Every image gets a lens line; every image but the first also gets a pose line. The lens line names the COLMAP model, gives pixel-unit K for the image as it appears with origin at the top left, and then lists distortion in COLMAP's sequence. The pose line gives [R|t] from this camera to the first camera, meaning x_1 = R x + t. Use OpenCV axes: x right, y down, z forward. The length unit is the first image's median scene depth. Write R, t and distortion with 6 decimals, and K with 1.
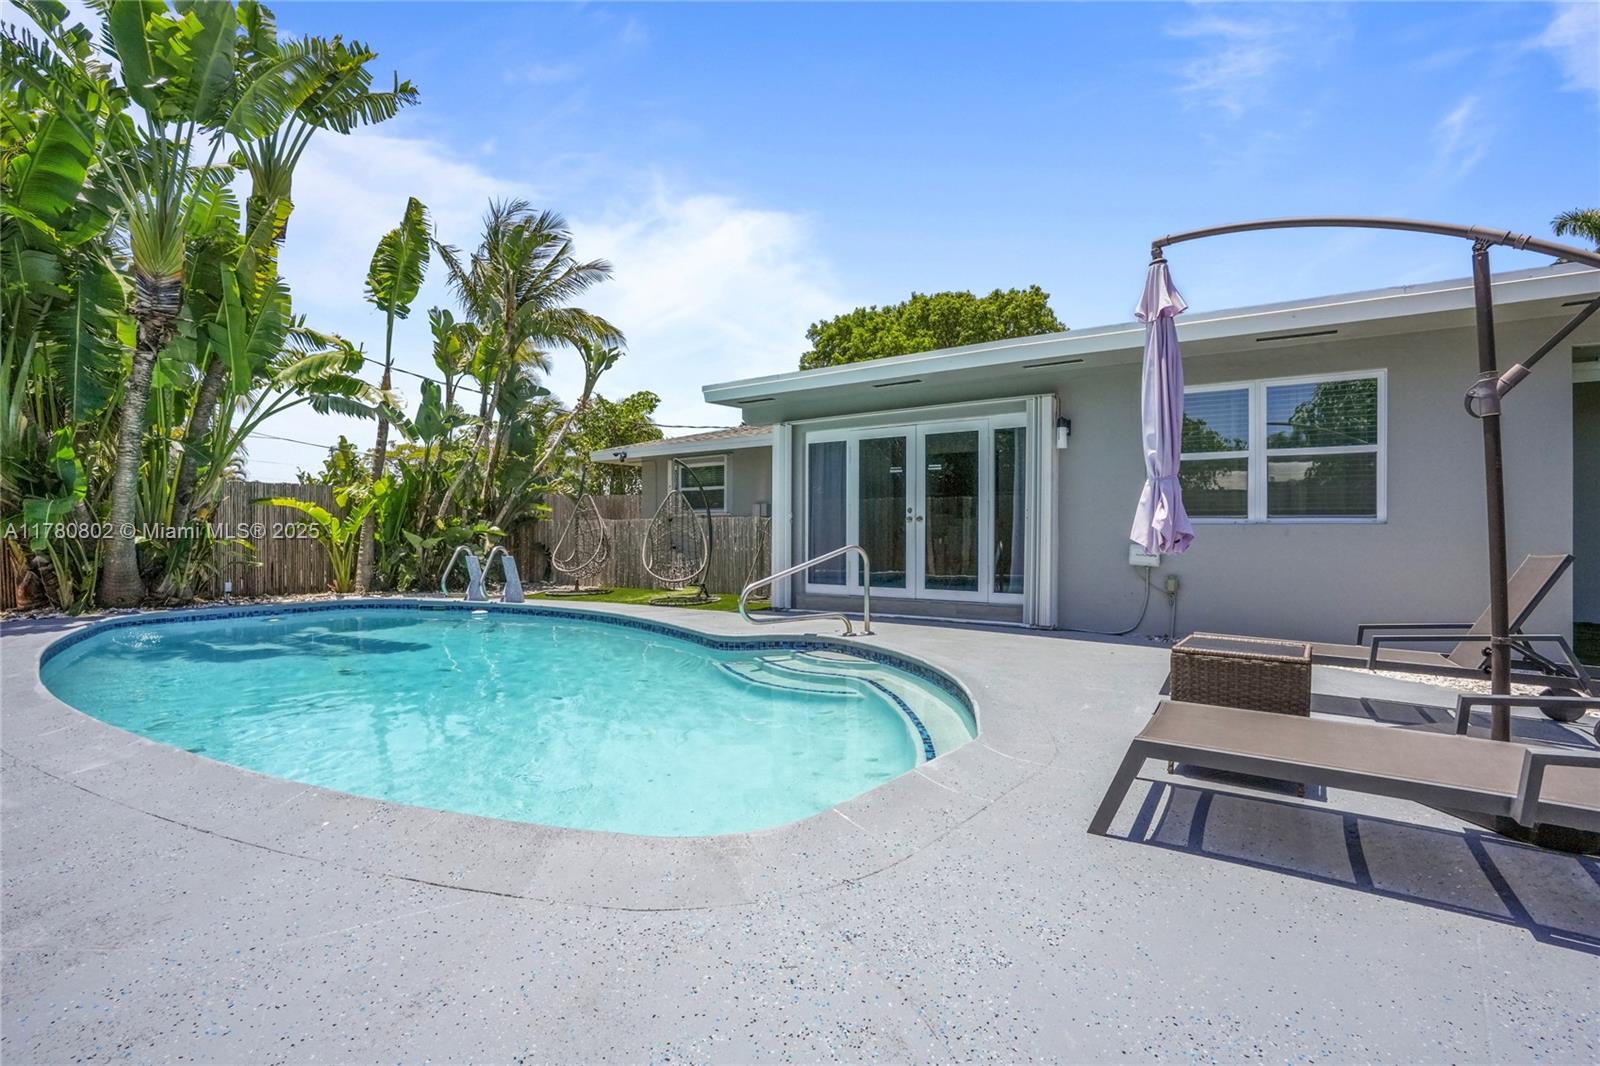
lens RADIAL K [[742.0, 0, 802.6], [0, 742.0, 531.1], [0, 0, 1]] dist [-0.057537, 0.018198]
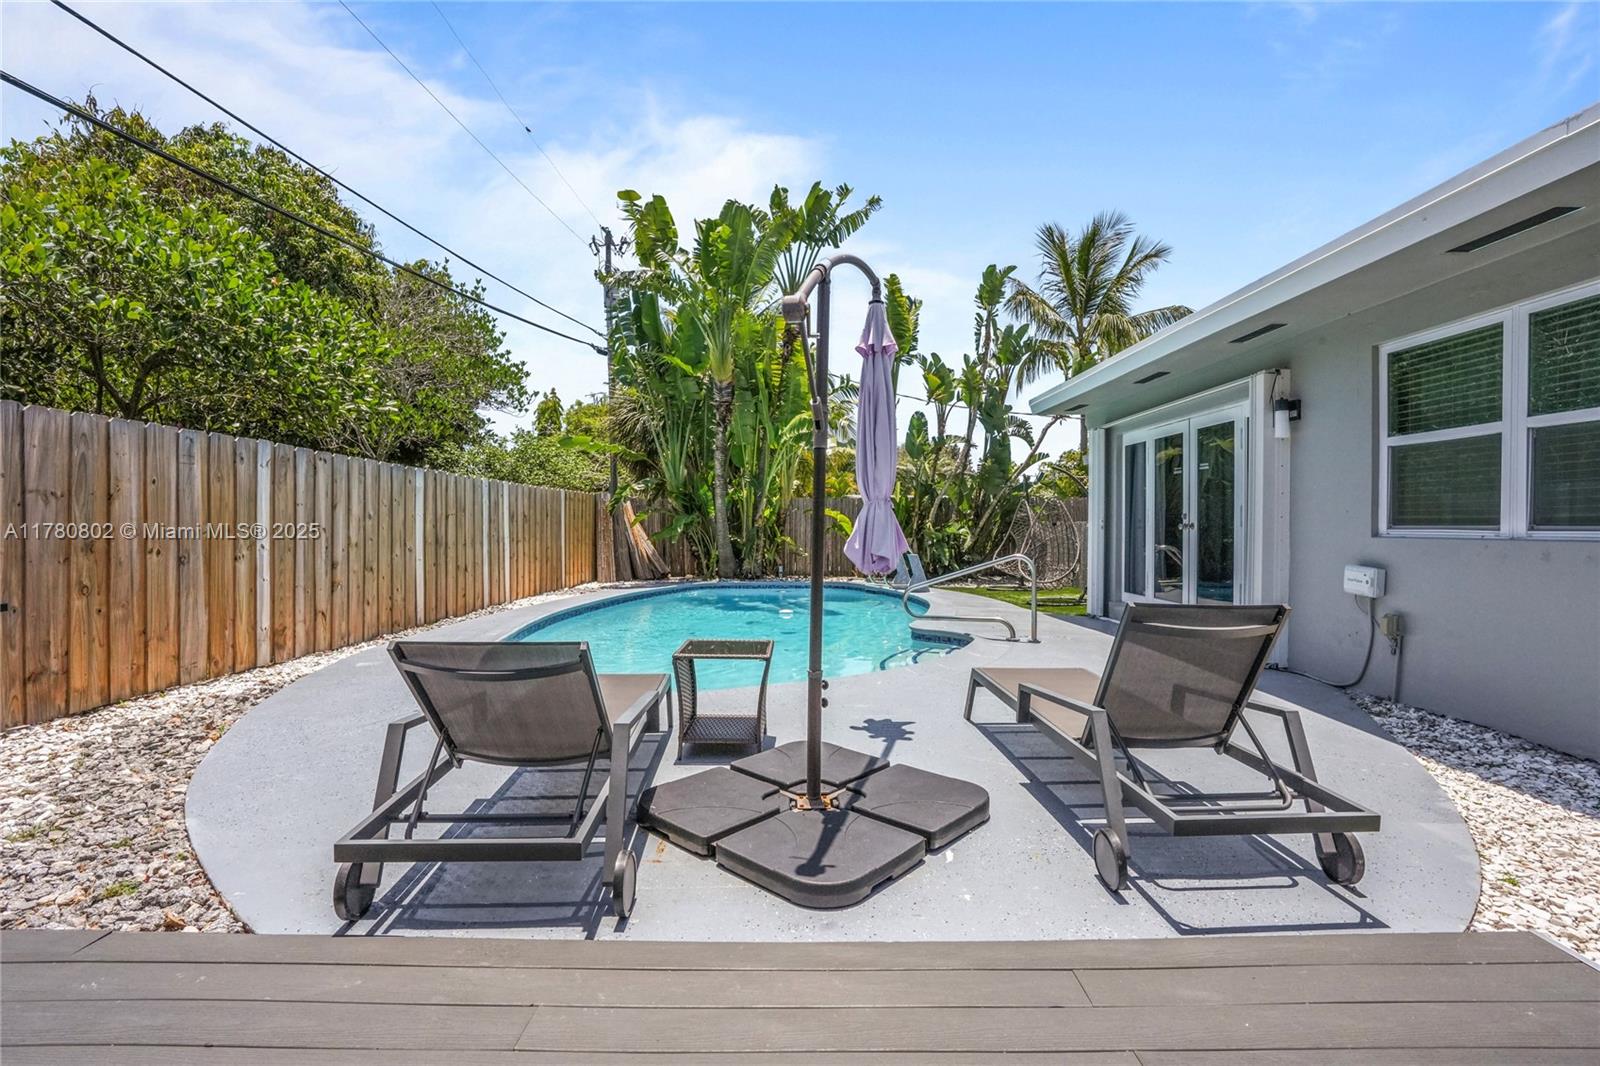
lens RADIAL K [[742.0, 0, 796.5], [0, 742.0, 522.6], [0, 0, 1]] dist [-0.057537, 0.018198]
pose [[0.584145, -0.003751, -0.811640, 0.564624], [0.001668, 0.999993, -0.003421, -0.017373], [0.811647, 0.000645, 0.584147, 0.114783]]
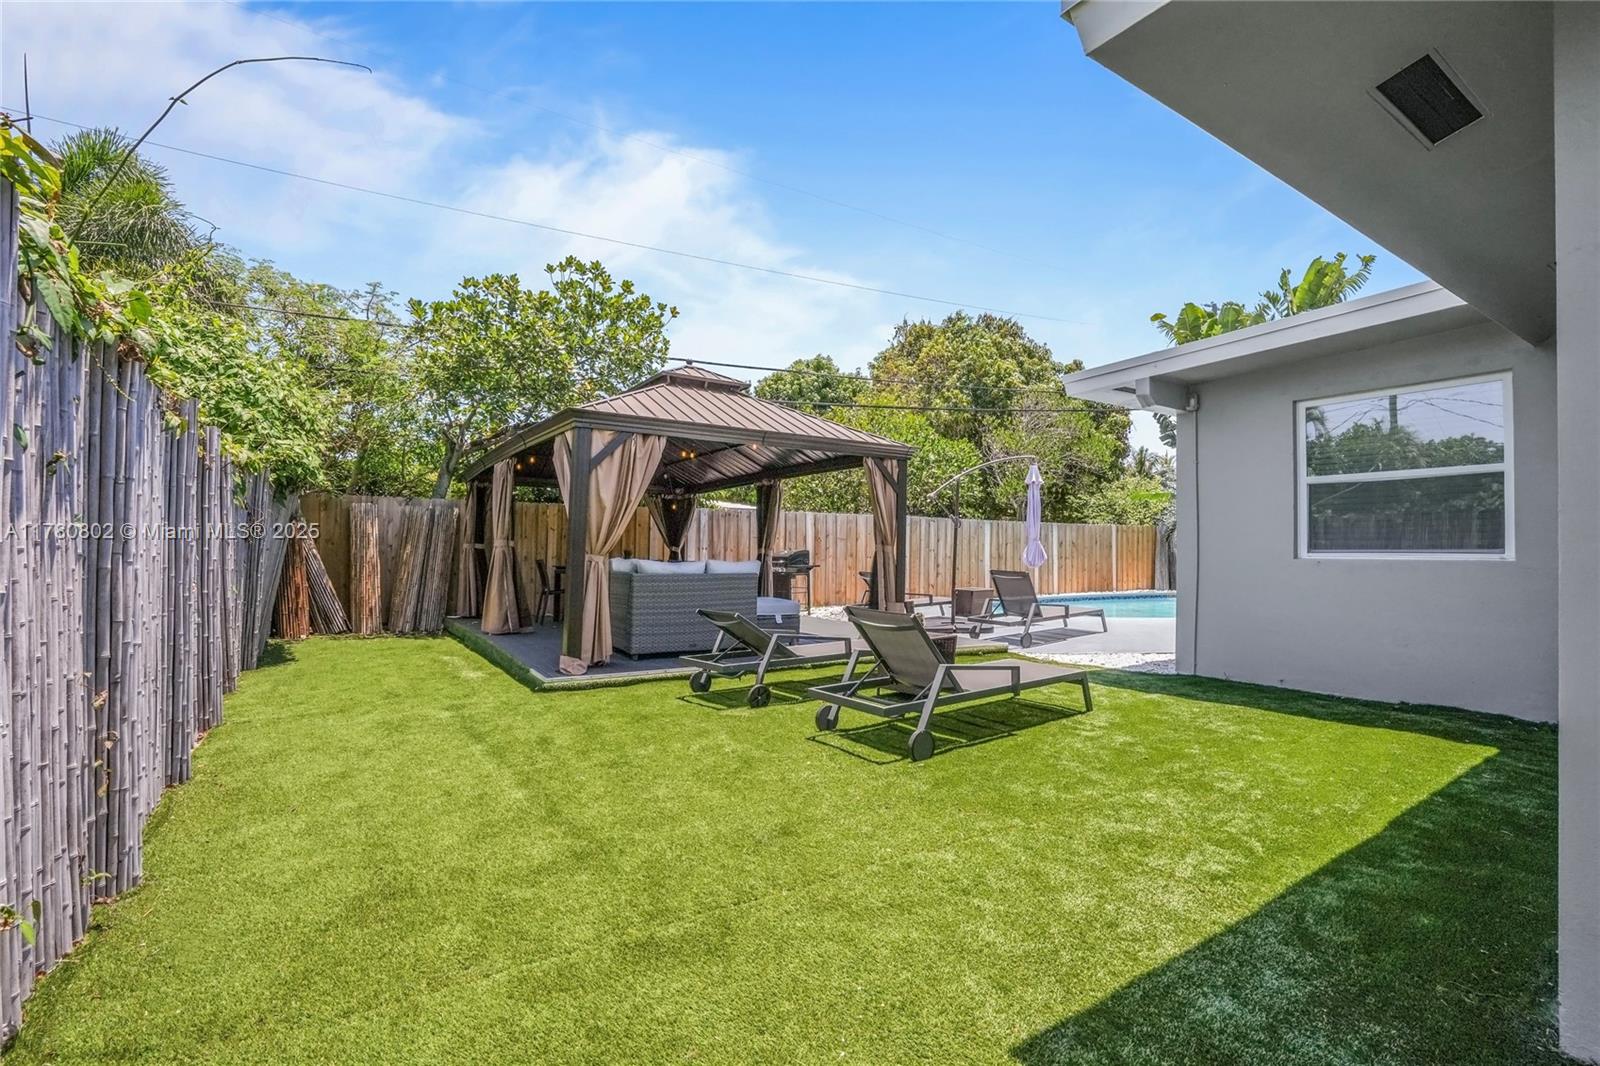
lens RADIAL K [[742.0, 0, 805.0], [0, 742.0, 537.2], [0, 0, 1]] dist [-0.057537, 0.018198]
pose [[-0.356439, -0.013933, -0.934215, 1.539983], [-0.001759, 0.999897, -0.014242, -0.019265], [0.934317, -0.003433, -0.356427, 0.533374]]
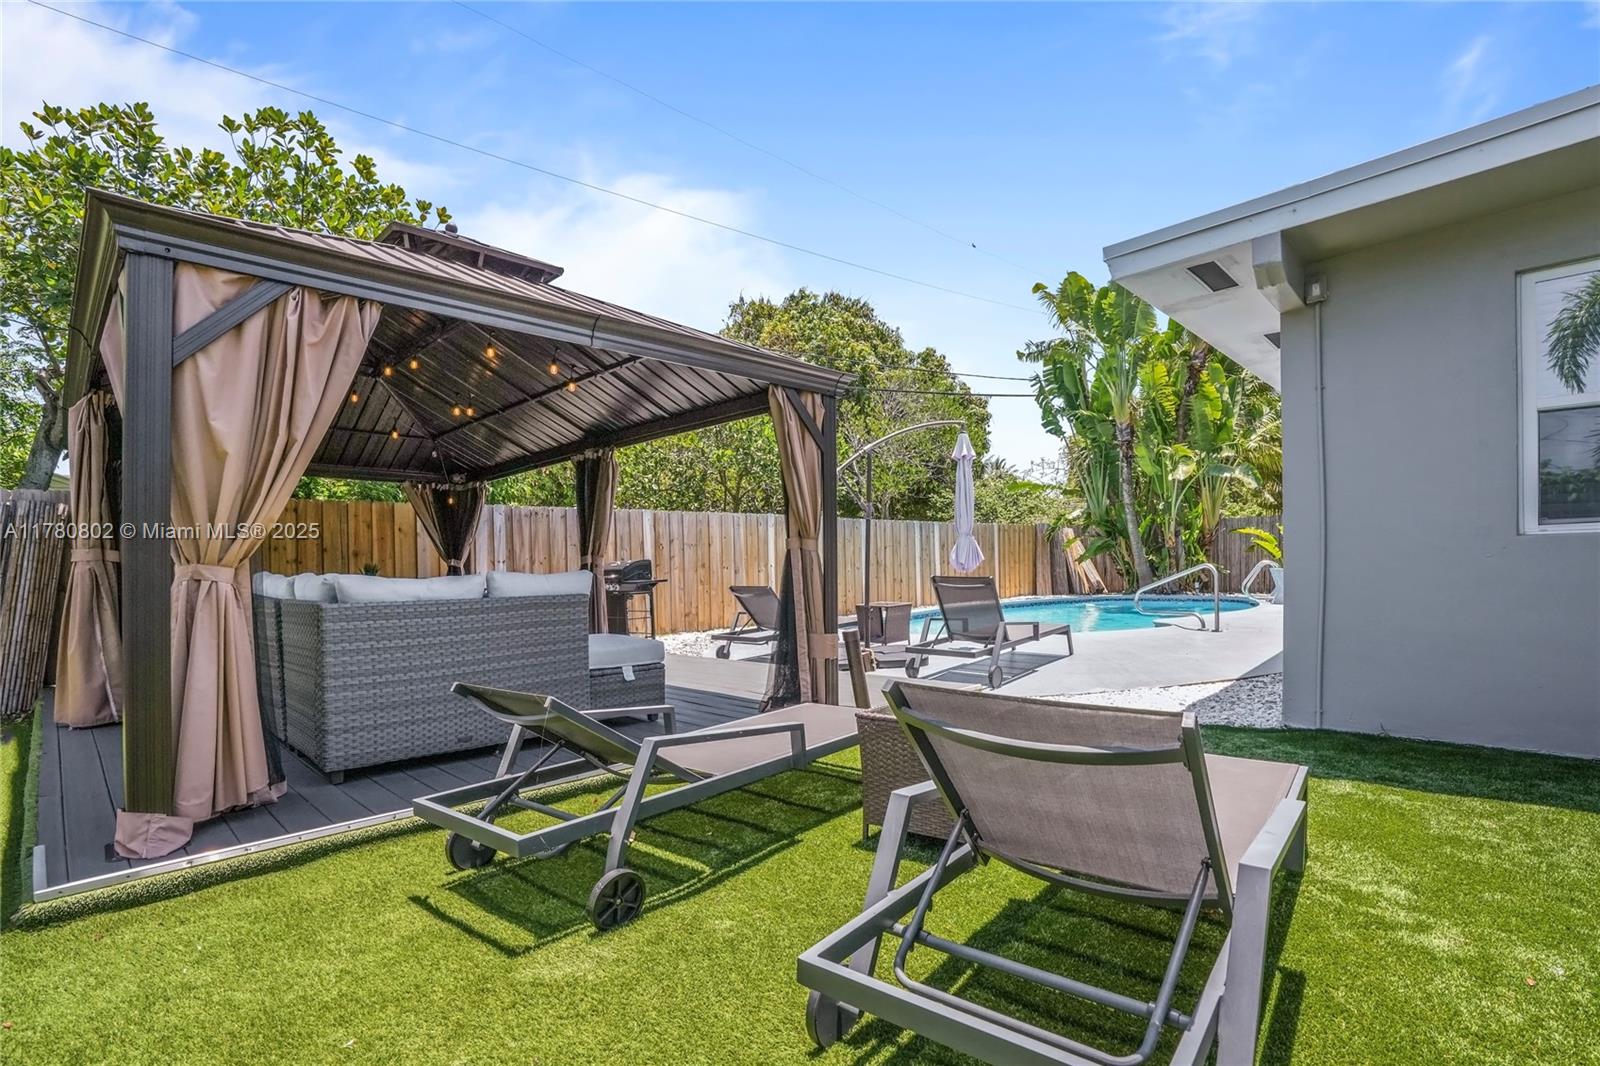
lens RADIAL K [[766.7, 0, 788.8], [0, 766.7, 575.4], [0, 0, 1]] dist [-0.040462, 0.003493]
pose [[-0.152808, 0.023670, -0.987972, 1.209831], [0.028302, 0.999408, 0.019566, -0.006943], [0.987851, -0.024972, -0.153387, 0.373378]]
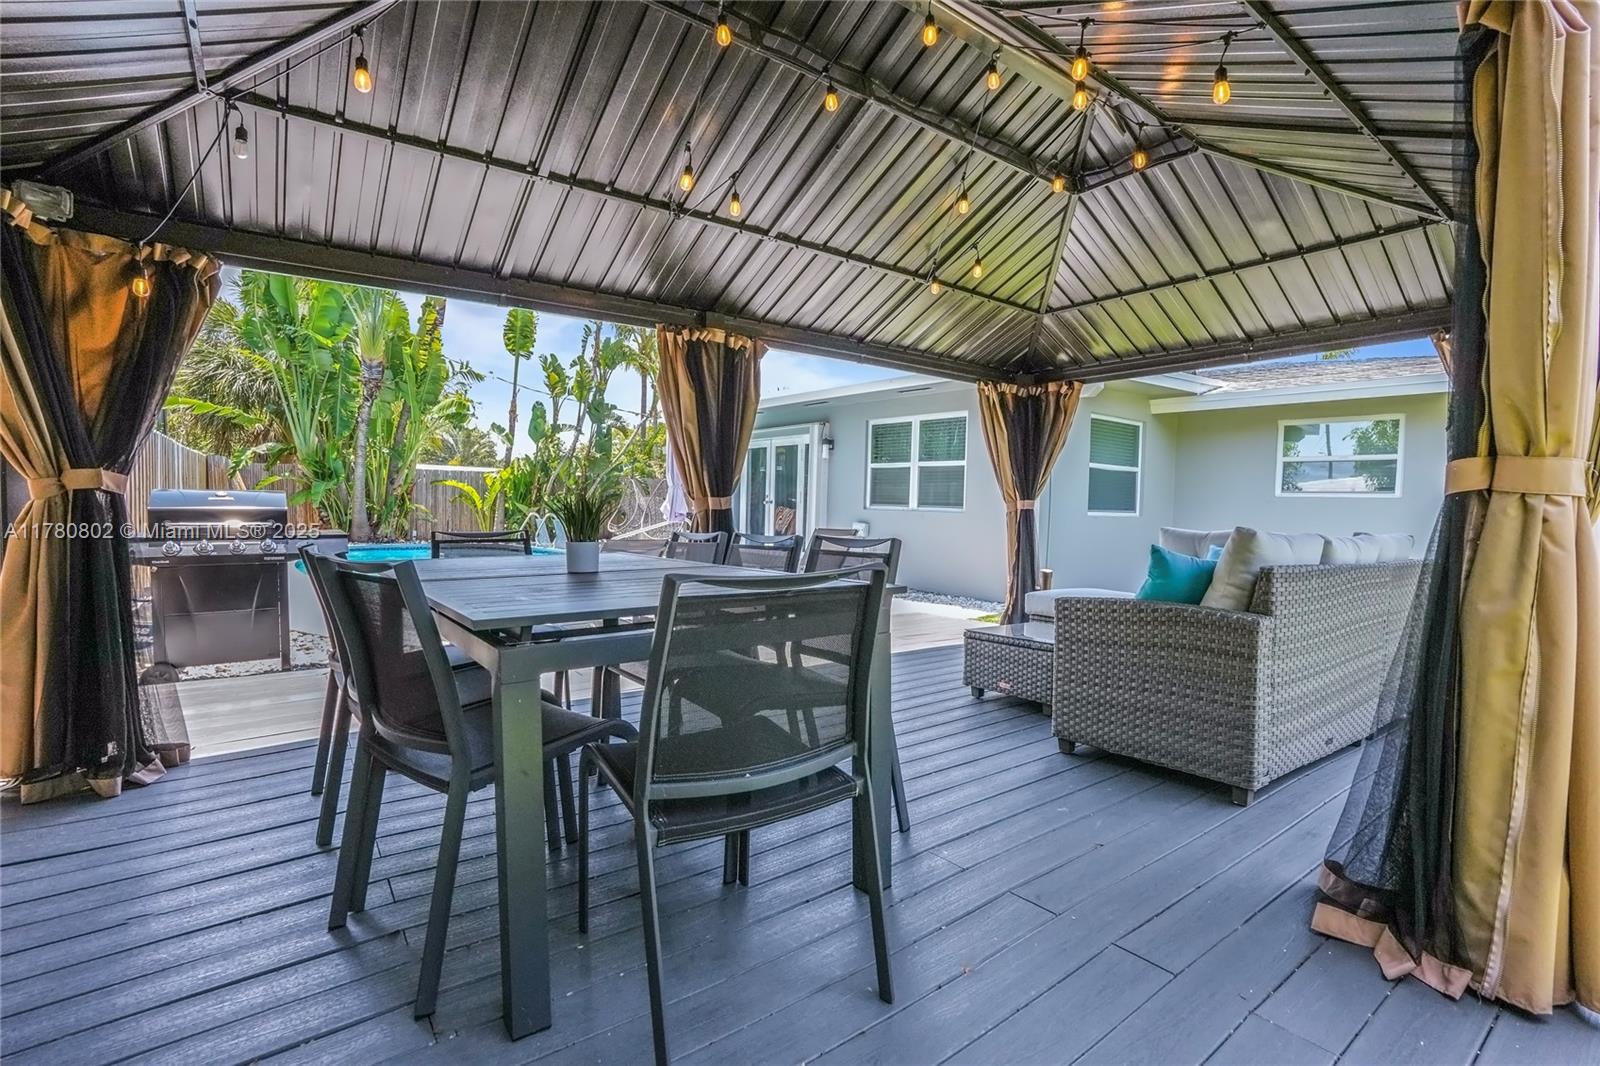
lens RADIAL K [[742.0, 0, 794.5], [0, 742.0, 531.2], [0, 0, 1]] dist [-0.057537, 0.018198]
pose [[0.953051, 0.033623, -0.300937, 0.637053], [-0.023427, 0.999025, 0.037426, -0.014796], [0.301902, -0.028619, 0.952909, -0.412824]]
